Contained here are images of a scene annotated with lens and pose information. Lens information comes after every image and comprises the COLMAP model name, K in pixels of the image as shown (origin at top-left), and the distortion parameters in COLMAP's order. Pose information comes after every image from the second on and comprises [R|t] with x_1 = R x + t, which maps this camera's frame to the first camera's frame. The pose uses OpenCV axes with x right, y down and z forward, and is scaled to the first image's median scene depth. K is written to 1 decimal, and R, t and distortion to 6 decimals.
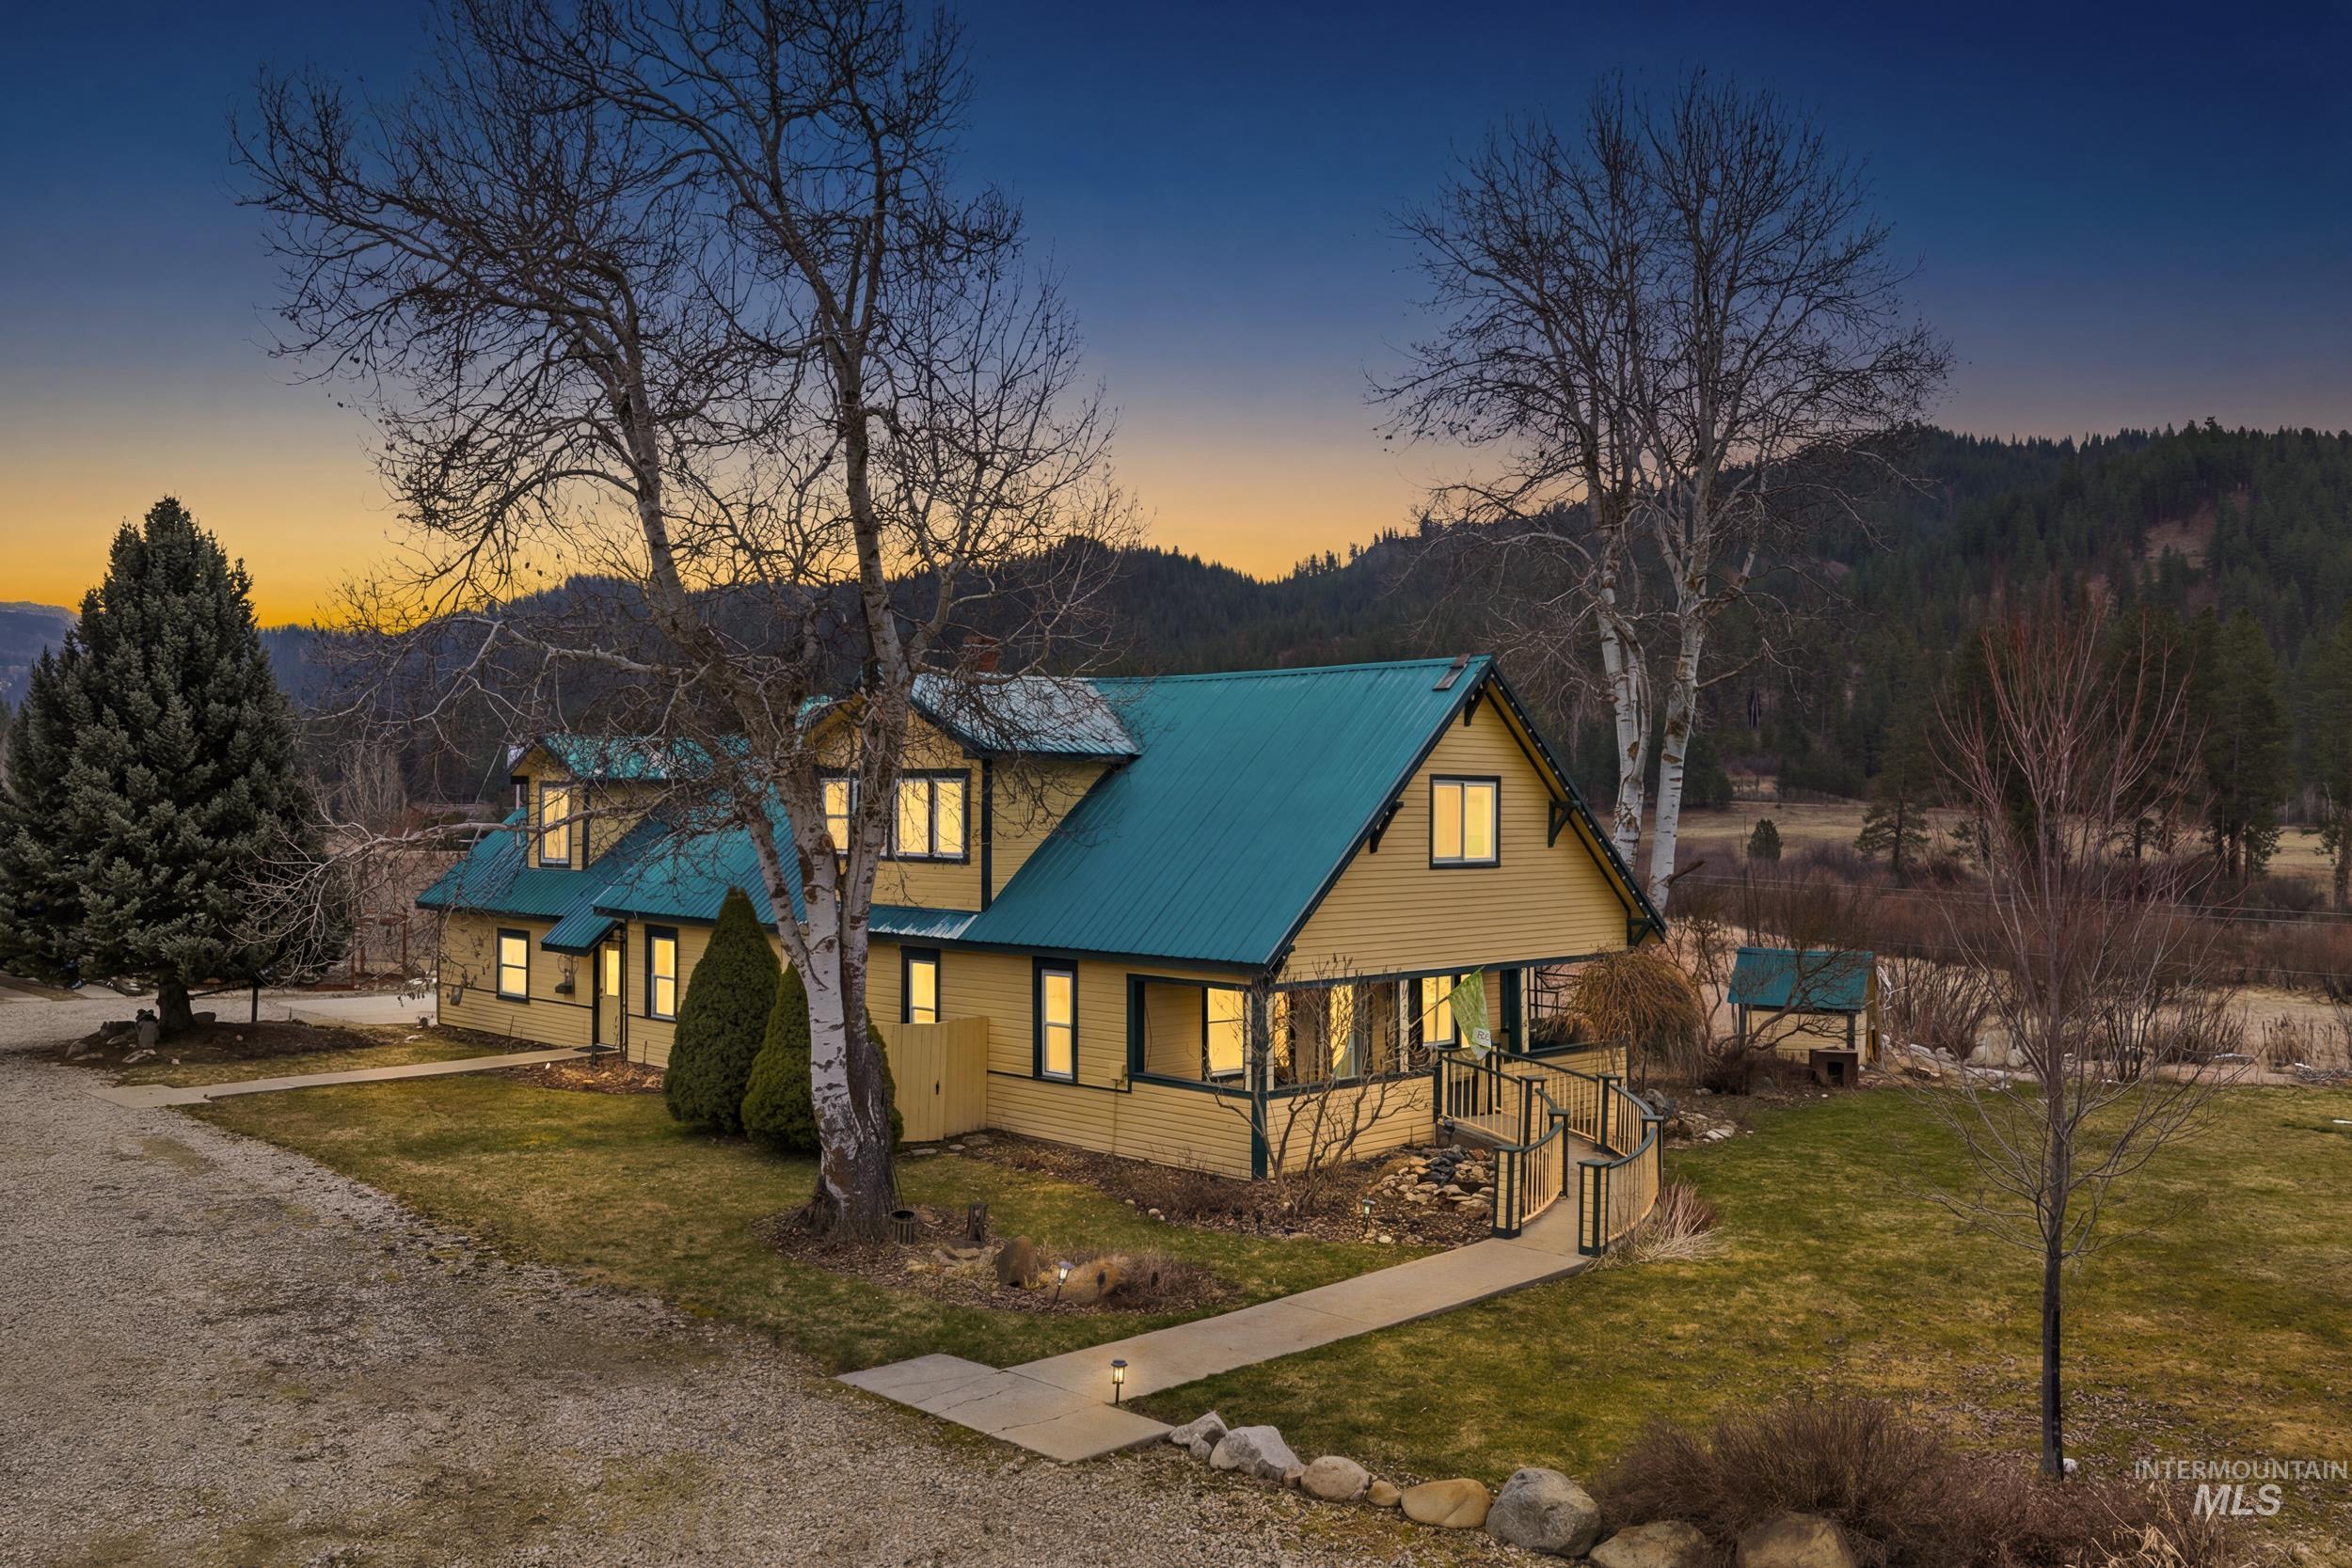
lens RADIAL K [[1952.6, 0, 1180.1], [0, 1952.6, 792.0], [0, 0, 1]] dist [0.017425, -0.025621]
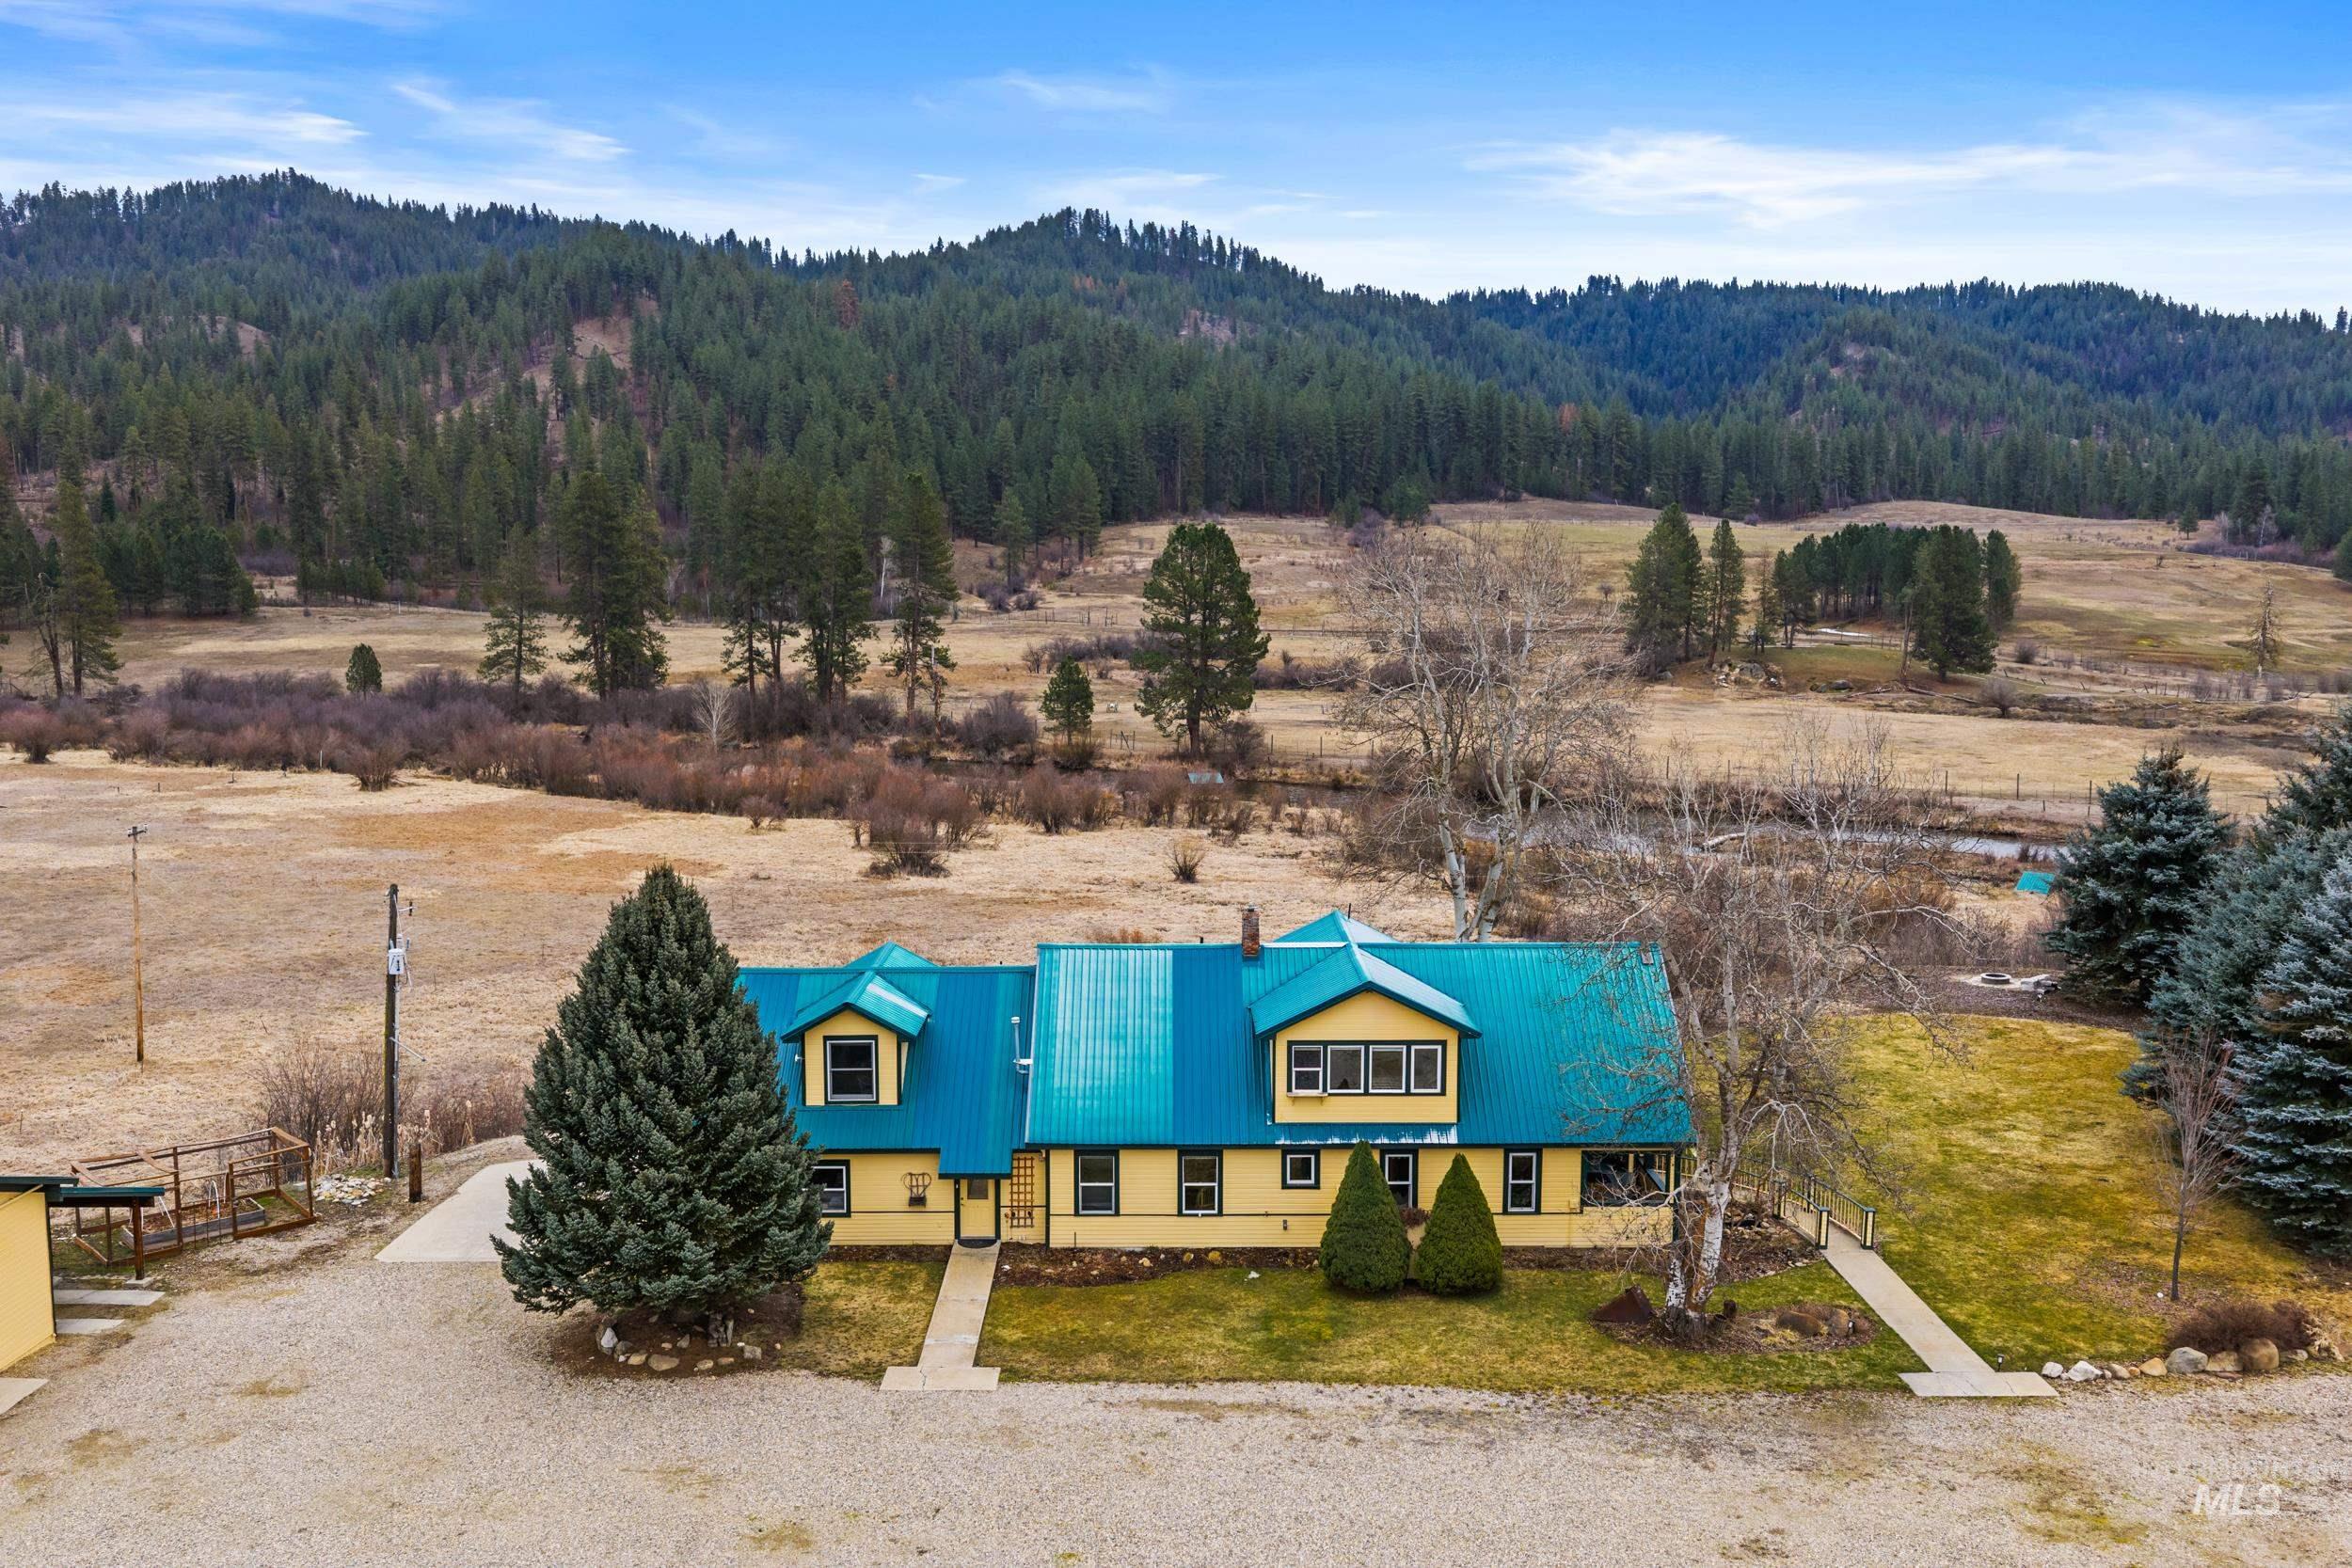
lens RADIAL K [[1952.6, 0, 1180.1], [0, 1952.6, 792.0], [0, 0, 1]] dist [0.017425, -0.025621]
pose [[0.687558, -0.093641, 0.720066, -0.133804], [-0.002434, 0.991347, 0.131245, -0.040661], [-0.726125, -0.091991, 0.681381, 0.004926]]
